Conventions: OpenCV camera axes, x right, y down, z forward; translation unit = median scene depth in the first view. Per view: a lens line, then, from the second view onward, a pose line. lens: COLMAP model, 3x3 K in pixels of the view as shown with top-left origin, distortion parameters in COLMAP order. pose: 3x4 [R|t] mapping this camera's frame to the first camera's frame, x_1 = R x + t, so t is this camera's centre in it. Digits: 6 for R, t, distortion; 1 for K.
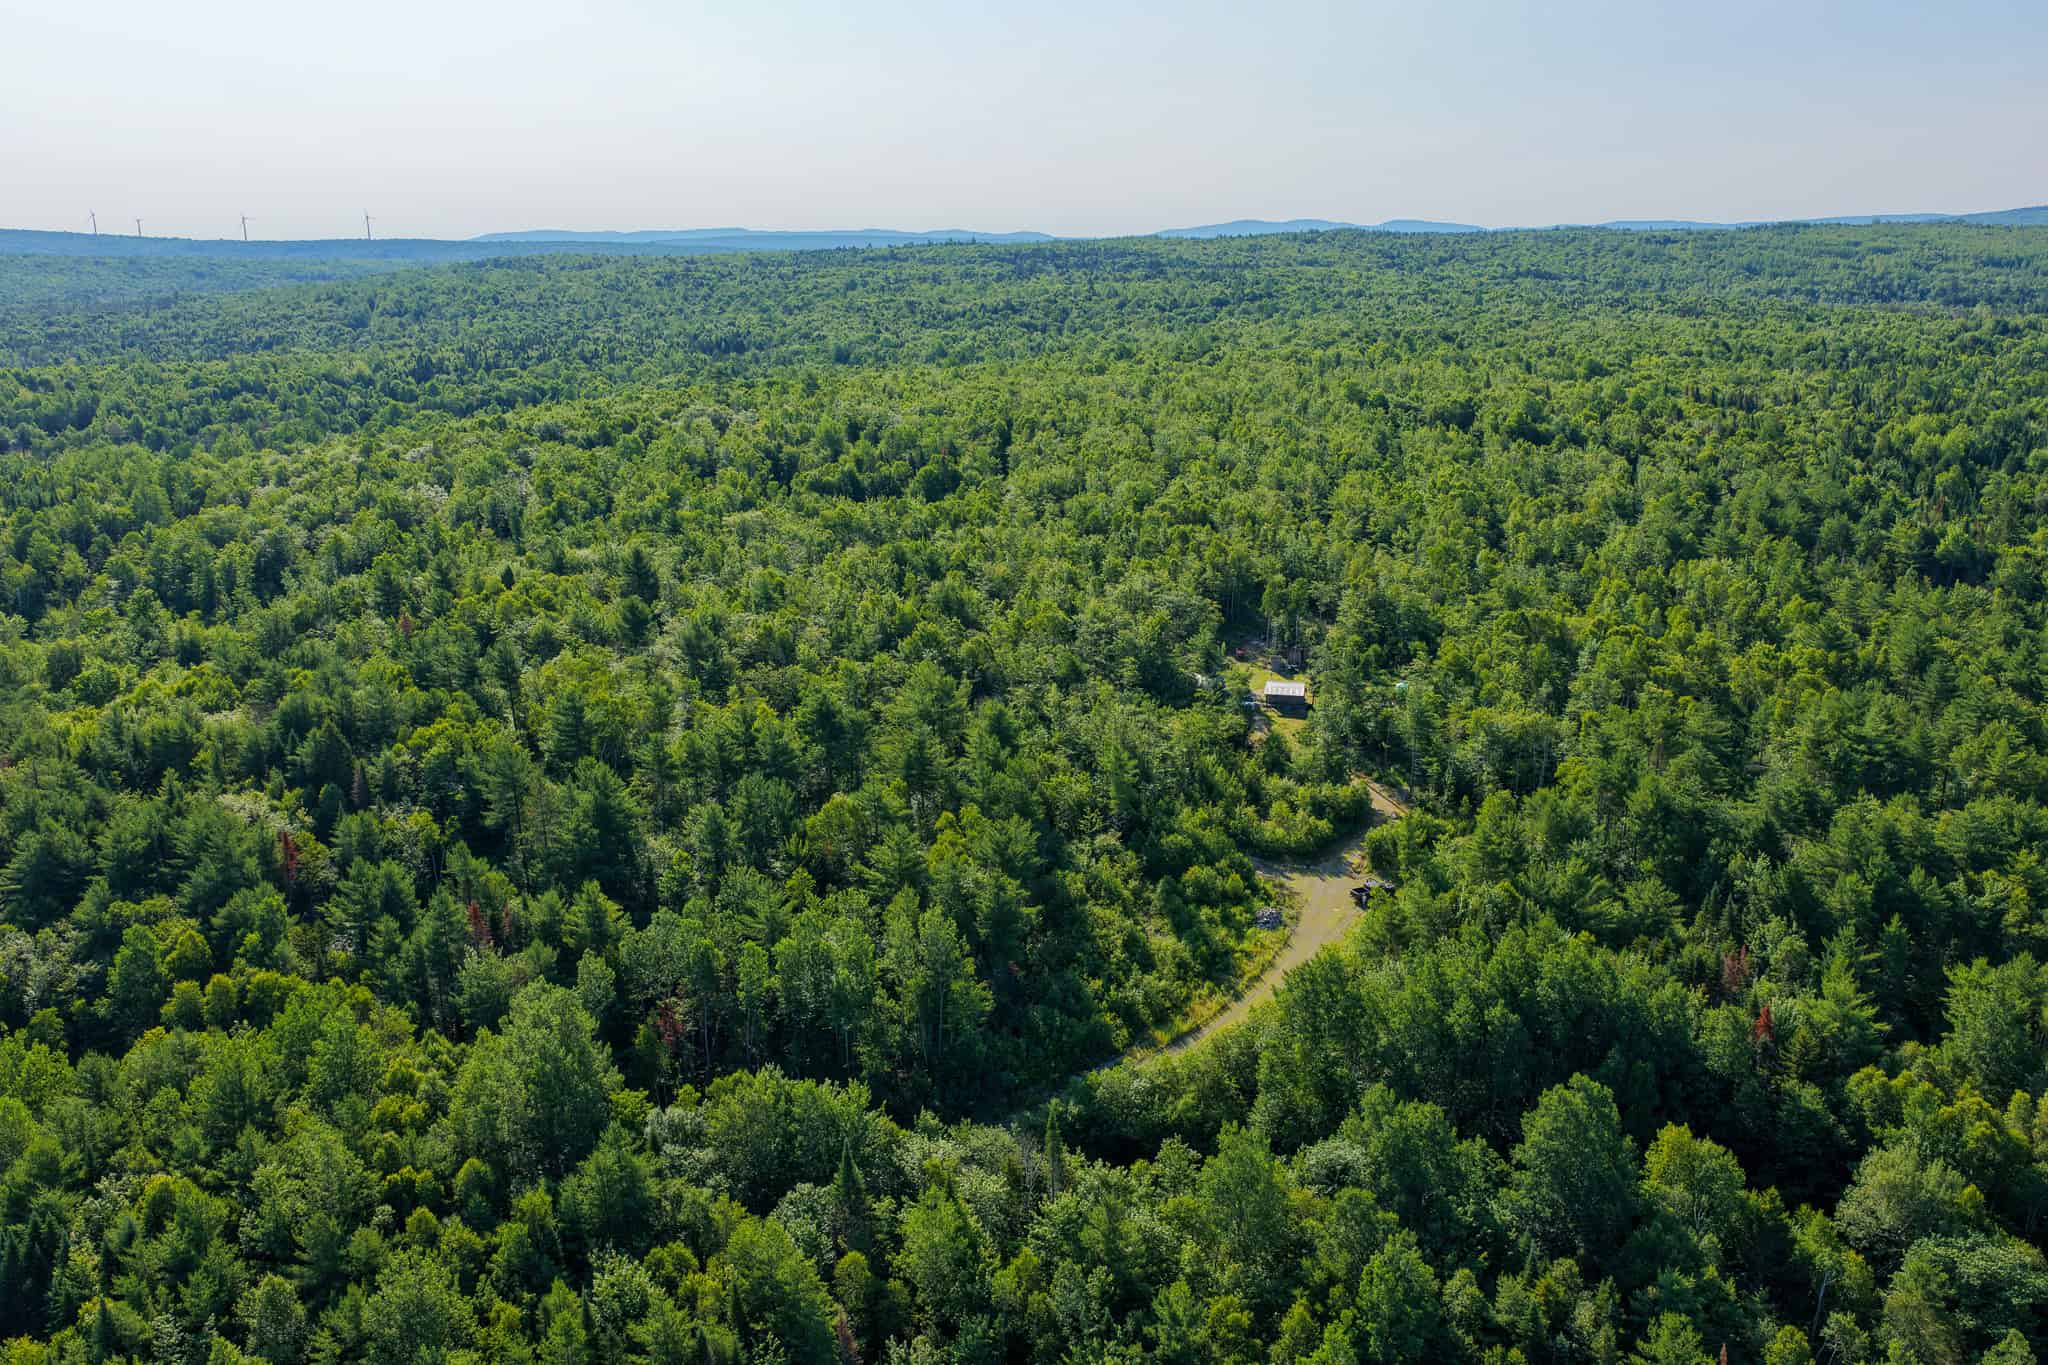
lens RADIAL K [[1652.9, 0, 1026.6], [0, 1652.9, 680.4], [0, 0, 1]] dist [-0.008028, 0.011062]
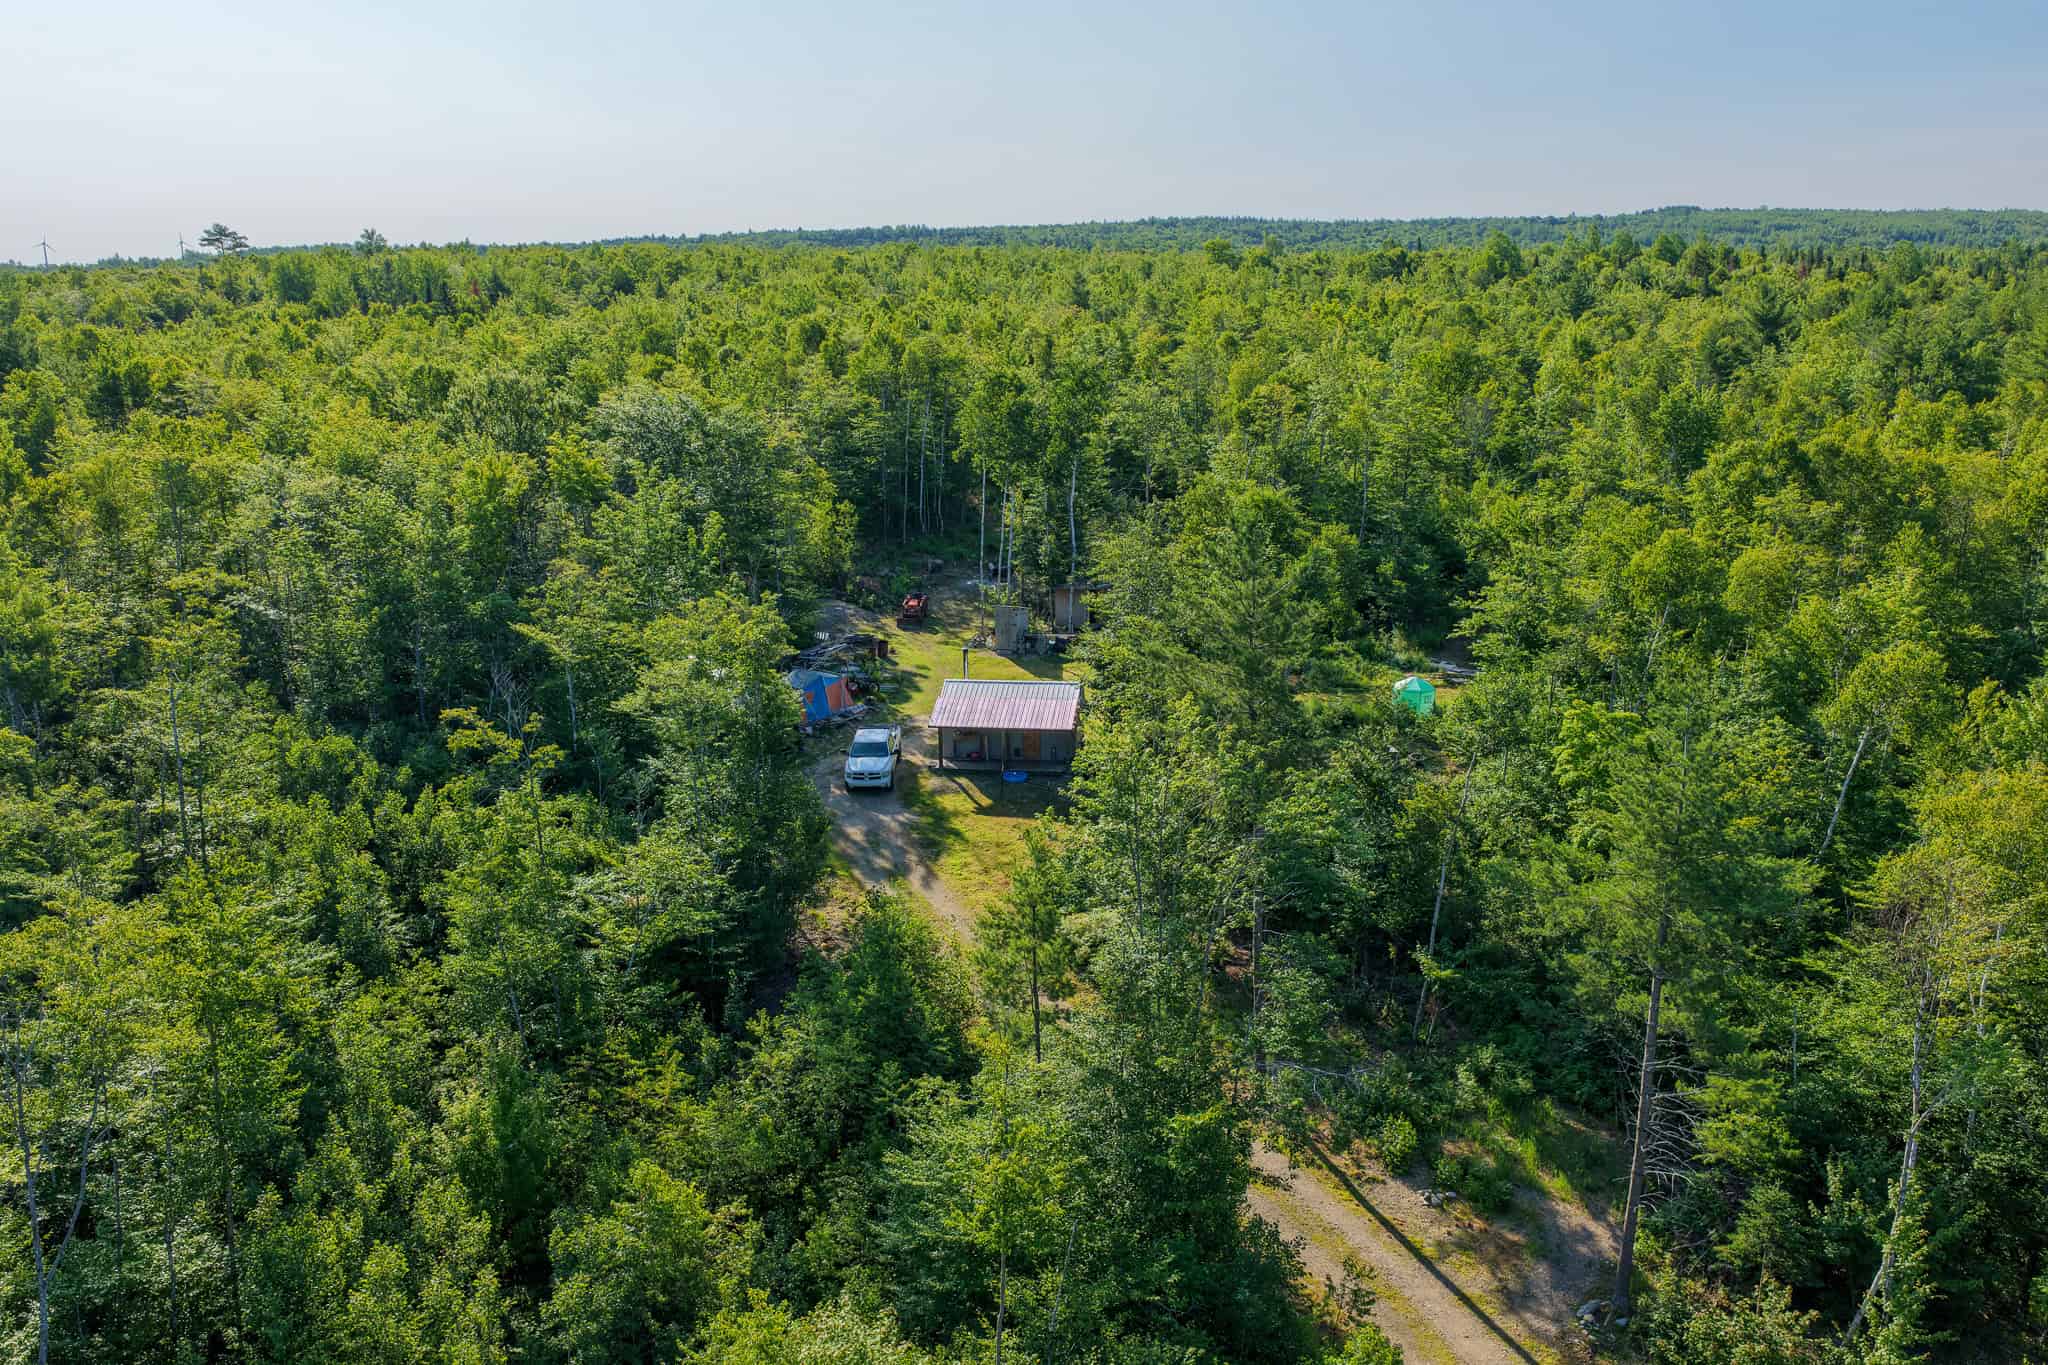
lens RADIAL K [[1652.9, 0, 1022.5], [0, 1652.9, 686.4], [0, 0, 1]] dist [-0.008028, 0.011062]
pose [[0.997198, -0.022251, 0.071415, 0.141337], [0.023458, 0.999595, -0.016102, 0.006277], [-0.071028, 0.017732, 0.997317, 0.738232]]
